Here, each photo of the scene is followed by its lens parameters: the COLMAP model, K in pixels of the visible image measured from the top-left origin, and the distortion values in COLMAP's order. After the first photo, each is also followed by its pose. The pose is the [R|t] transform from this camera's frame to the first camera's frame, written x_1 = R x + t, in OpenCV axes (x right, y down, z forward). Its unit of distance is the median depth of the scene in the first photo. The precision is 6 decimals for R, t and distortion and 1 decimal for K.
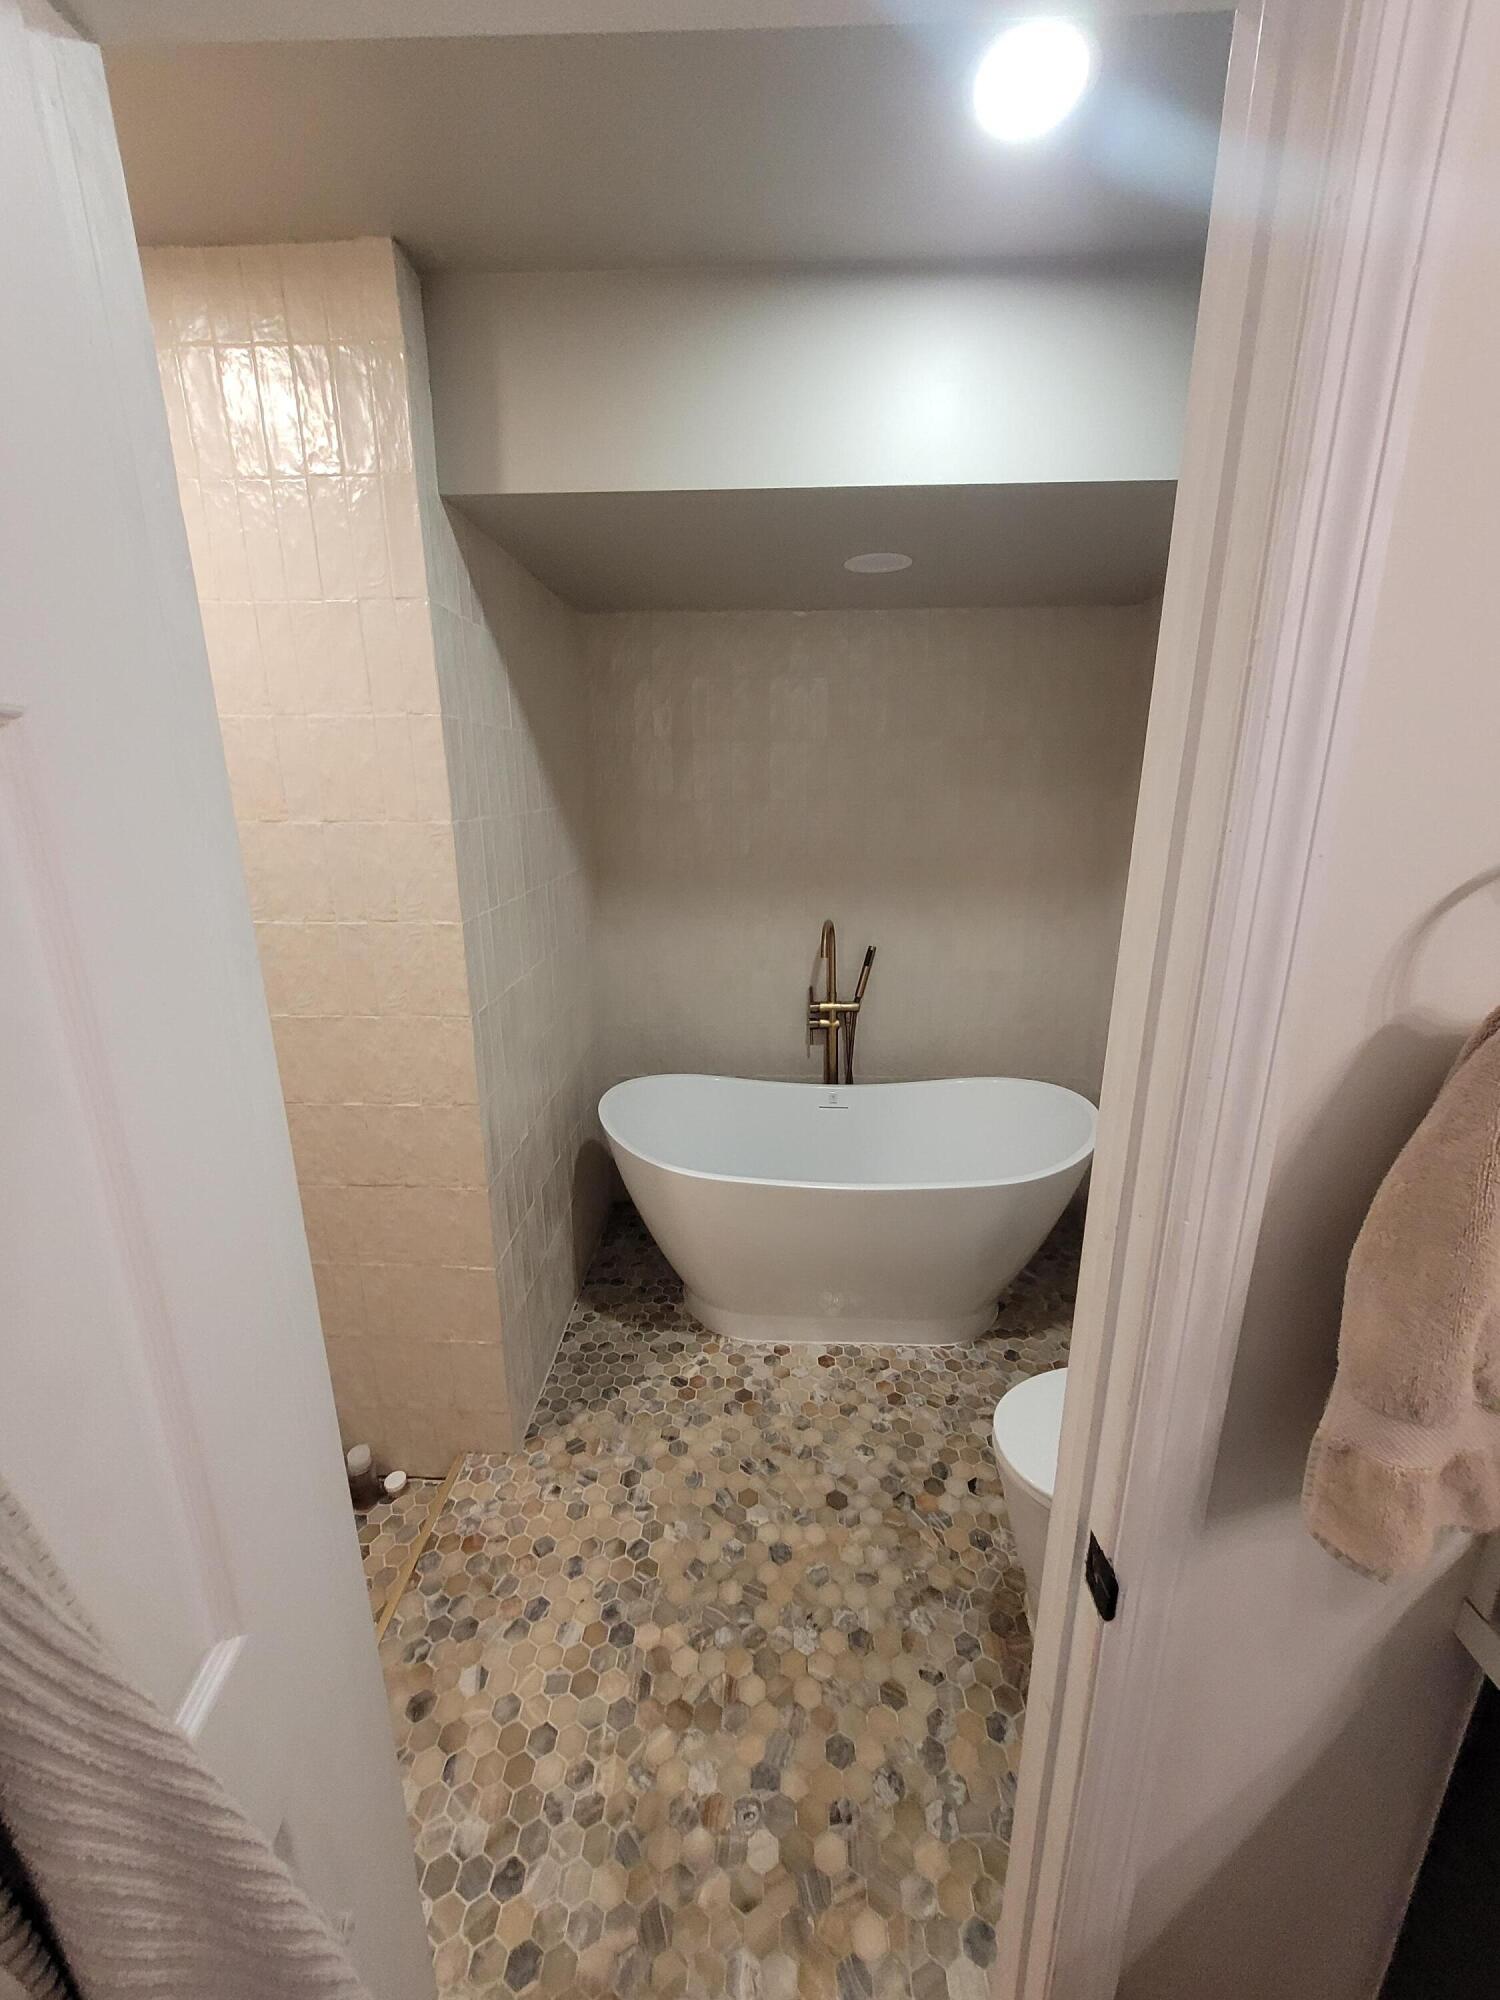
lens RADIAL K [[785.2, 0, 750.1], [0, 785.2, 996.1], [0, 0, 1]] dist [0.001091, 0.000394]
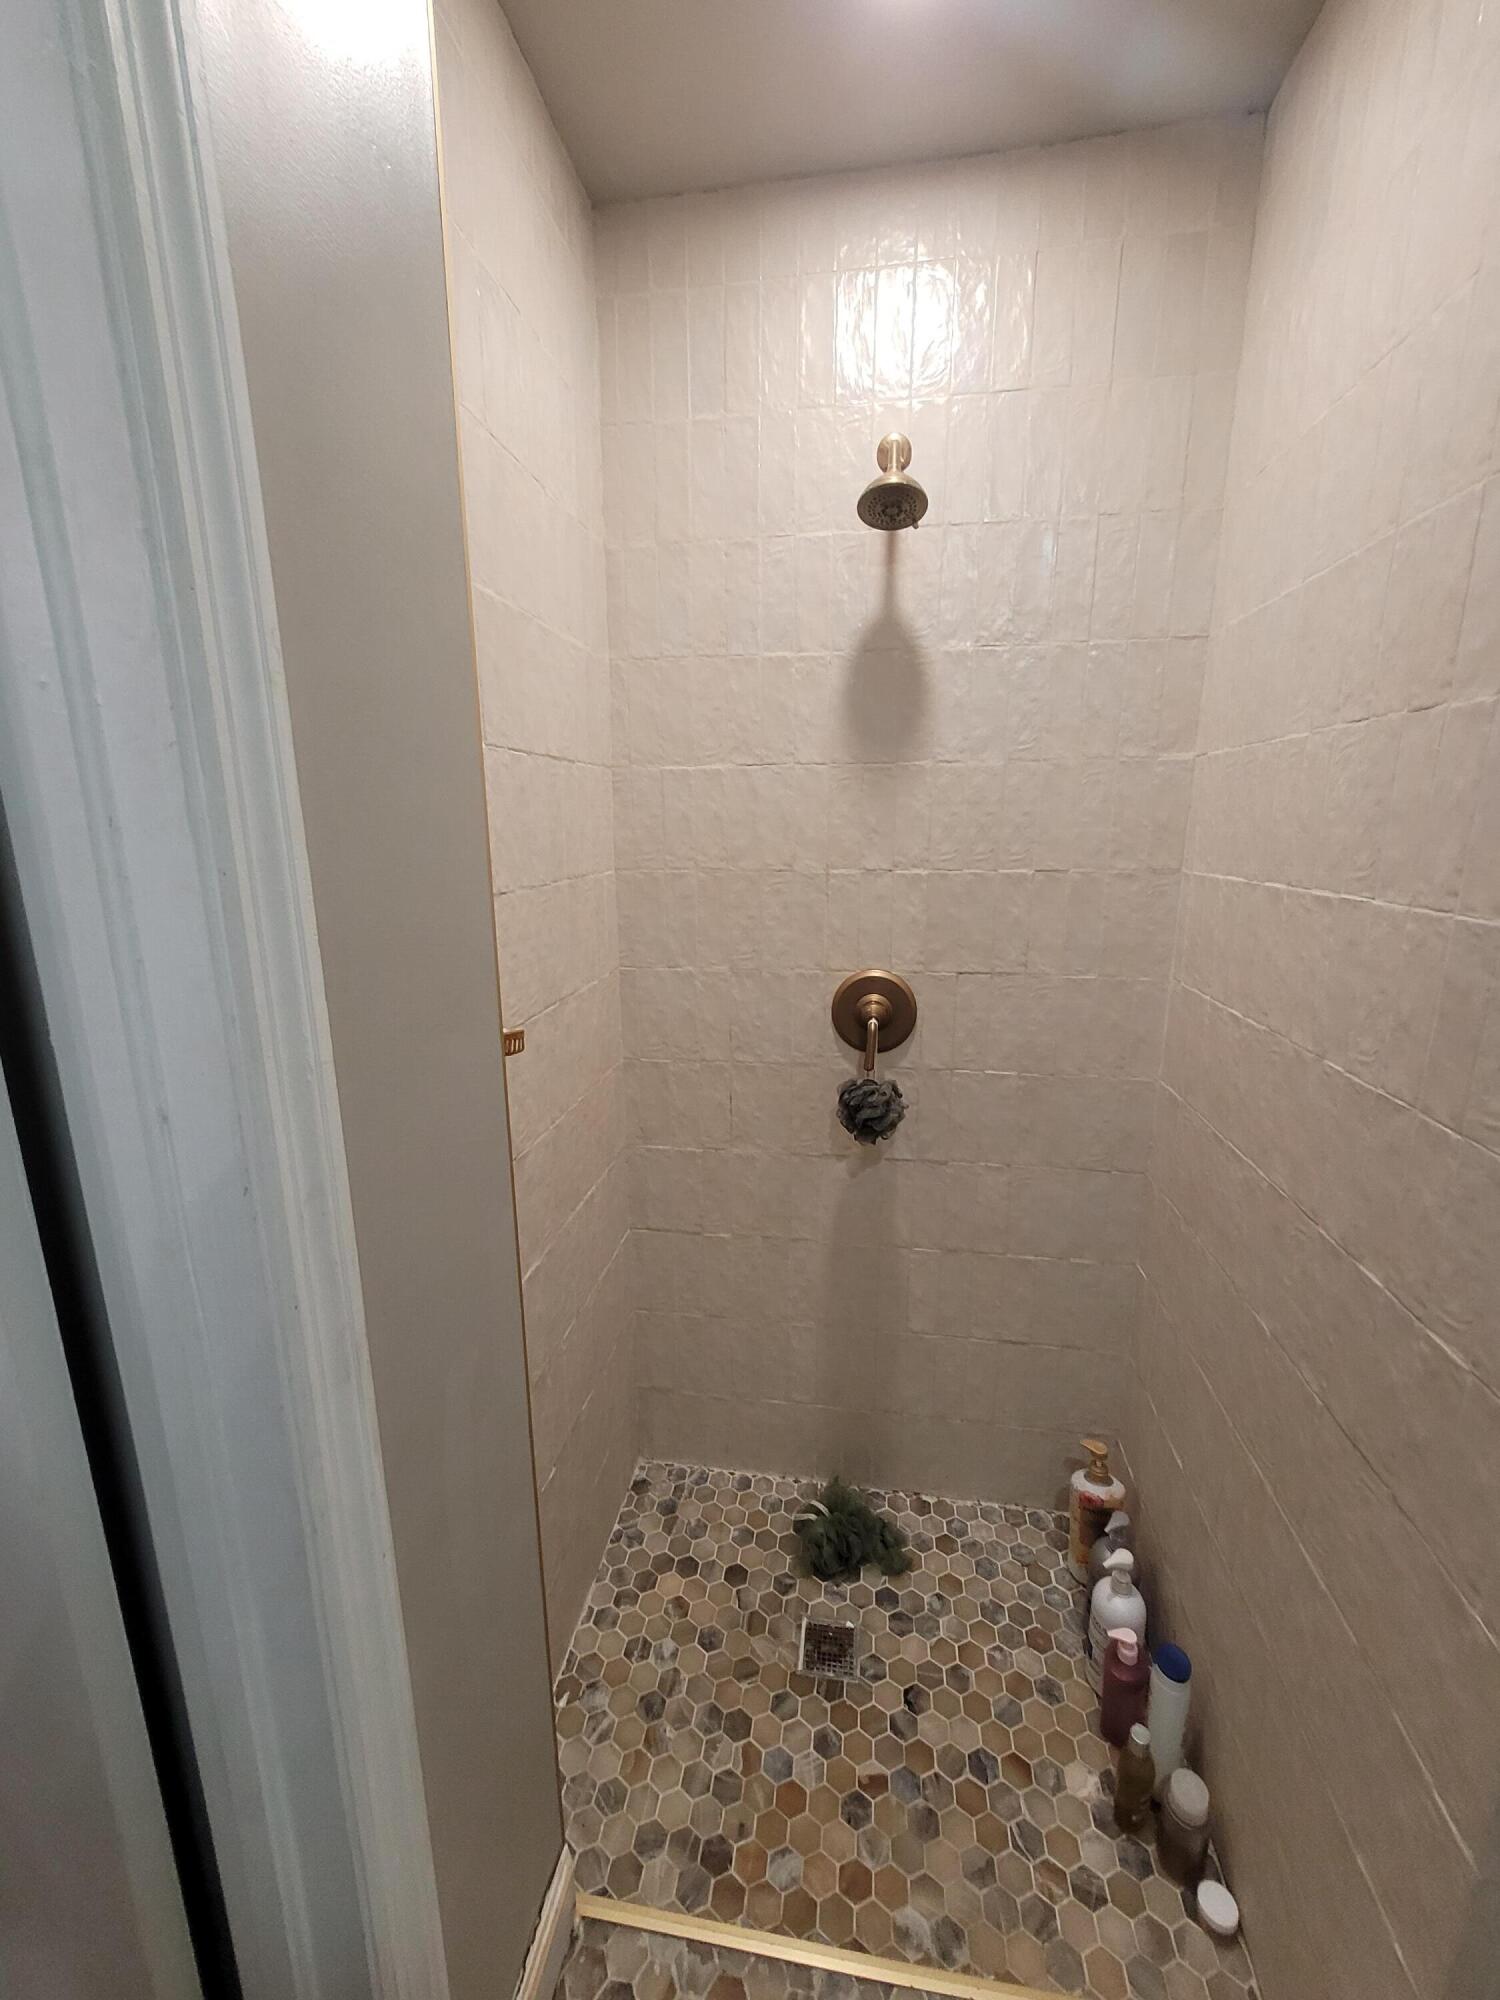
lens RADIAL K [[785.2, 0, 750.1], [0, 785.2, 996.1], [0, 0, 1]] dist [0.001091, 0.000394]
pose [[-0.117623, 0.222633, -0.967781, -0.008735], [-0.262209, 0.932997, 0.246500, -0.040516], [0.957816, 0.282755, -0.051365, 0.478671]]
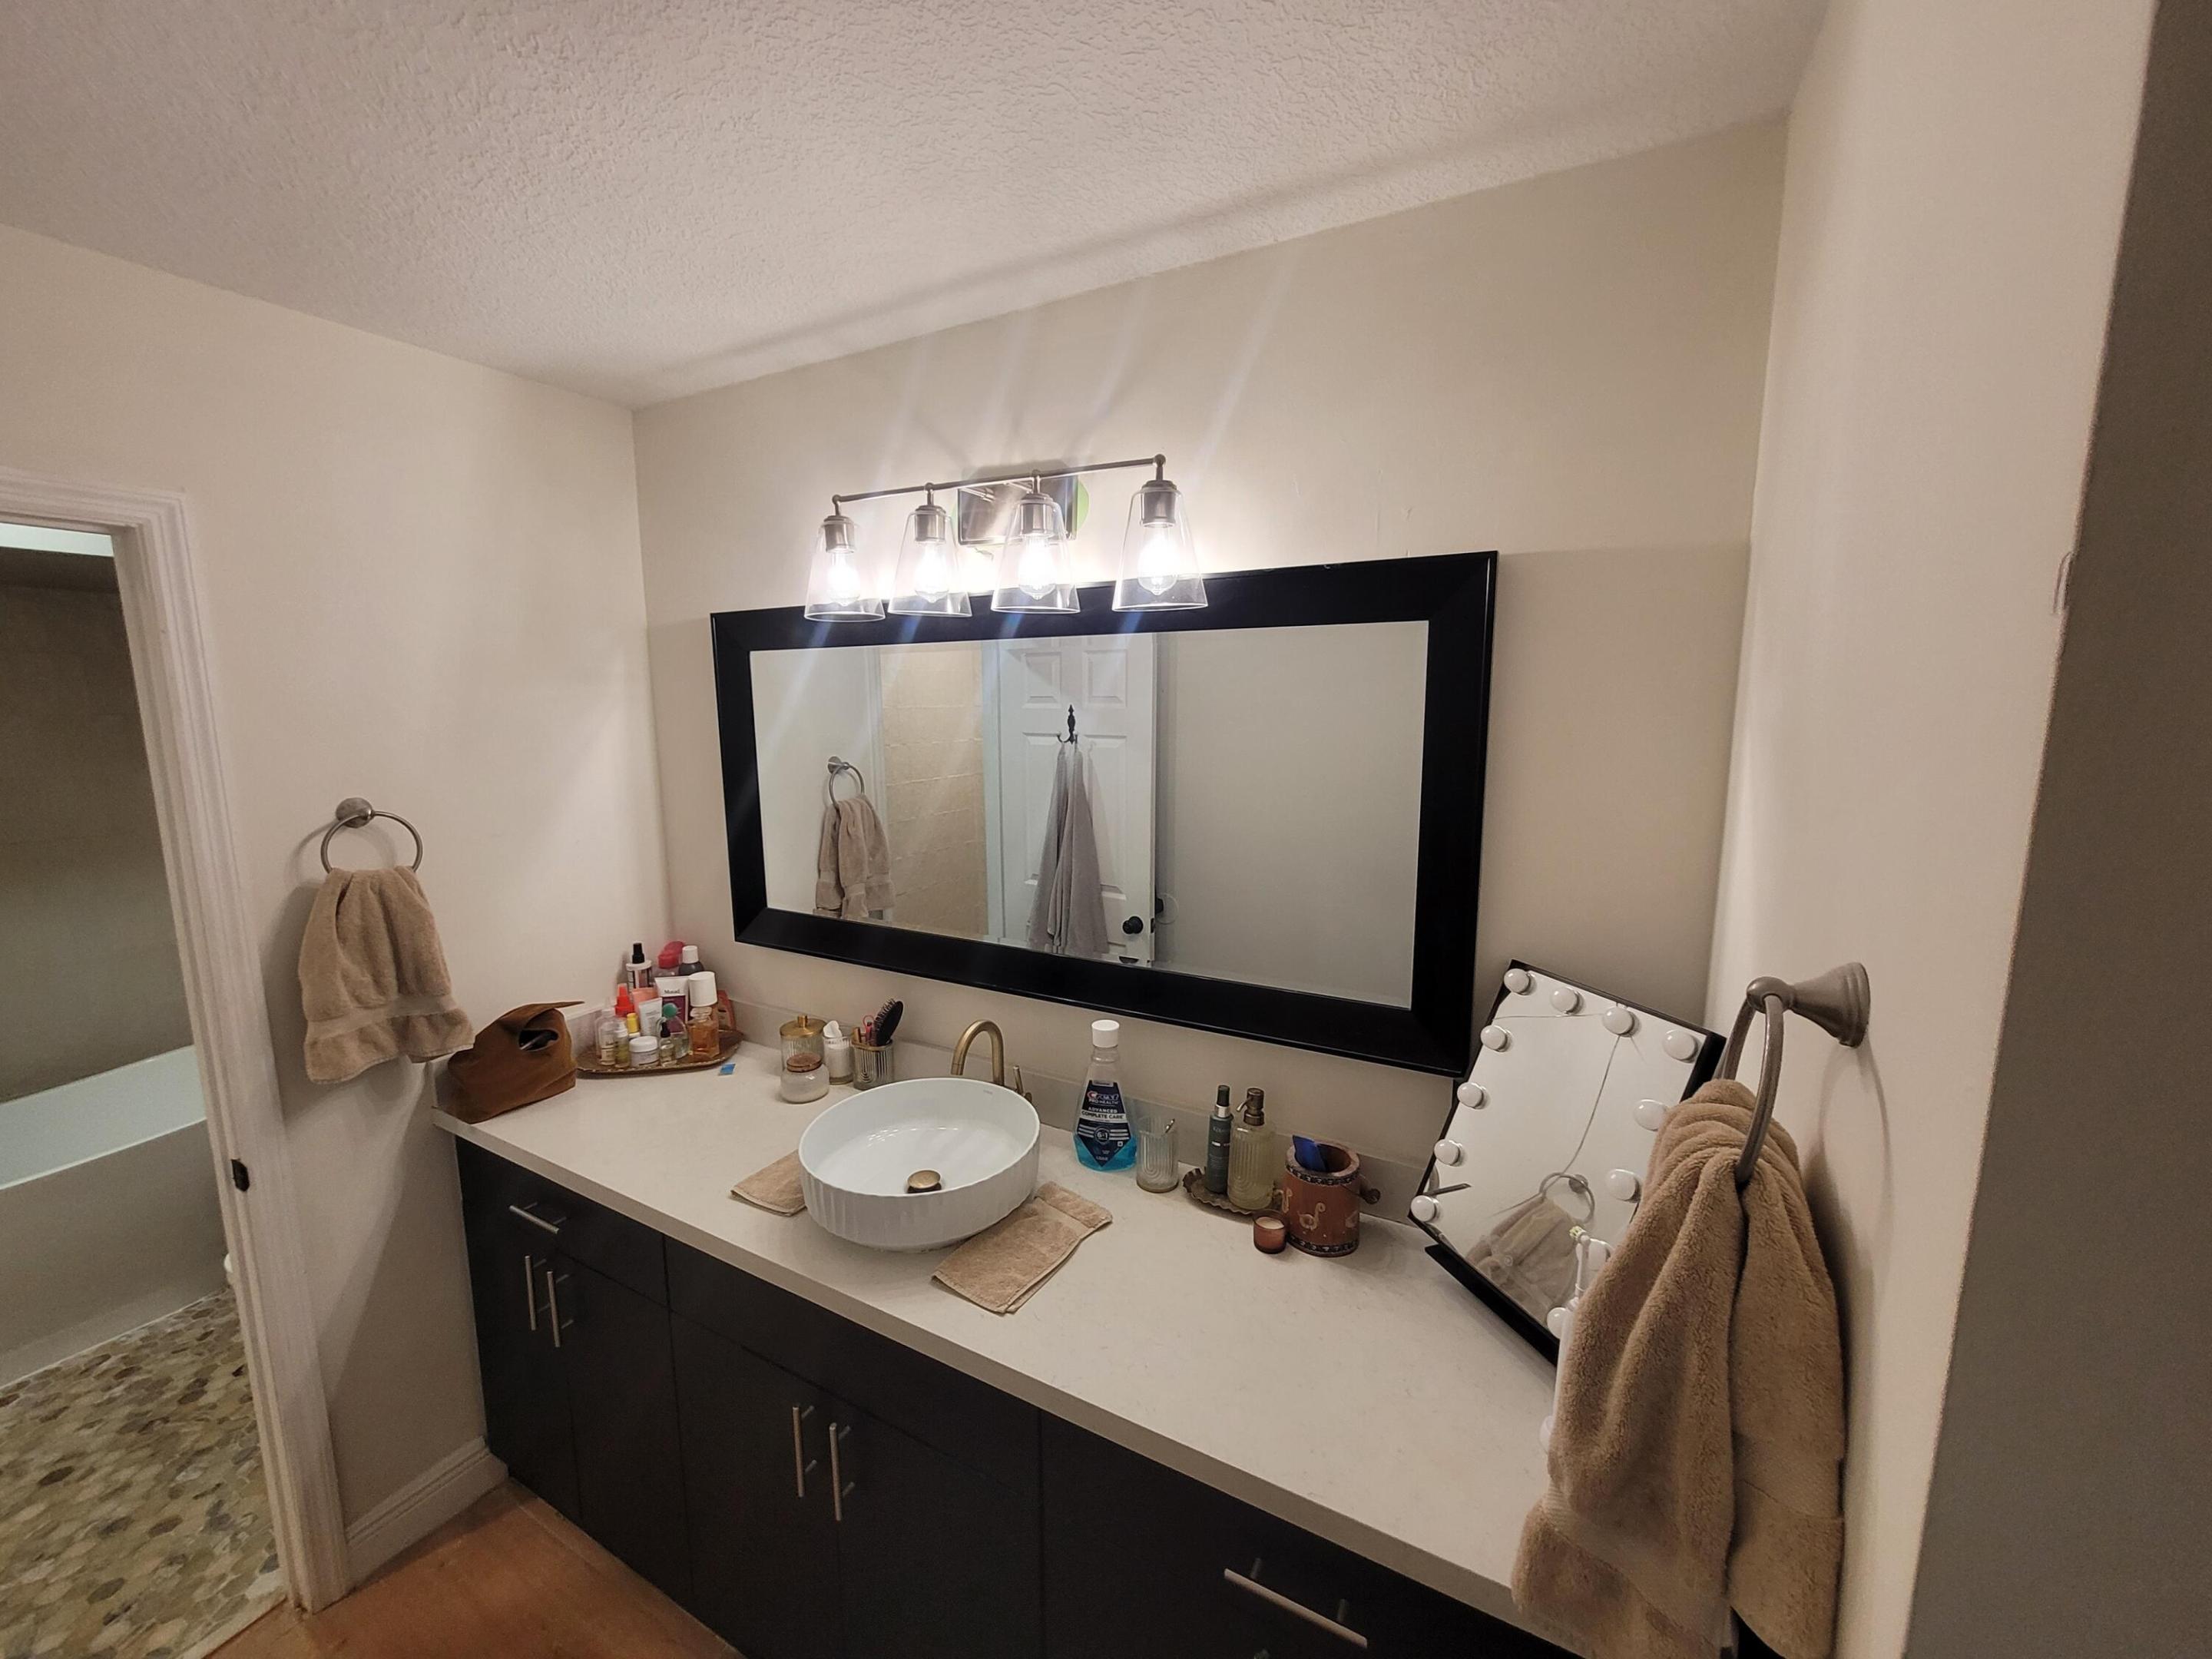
lens RADIAL K [[886.0, 0, 1122.8], [0, 886.0, 825.6], [0, 0, 1]] dist [-0.001233, 0.003152]
pose [[0.454212, -0.133941, 0.880767, -0.141667], [0.240705, 0.970316, 0.023427, 0.117475], [-0.857760, 0.201364, 0.472970, -0.747808]]
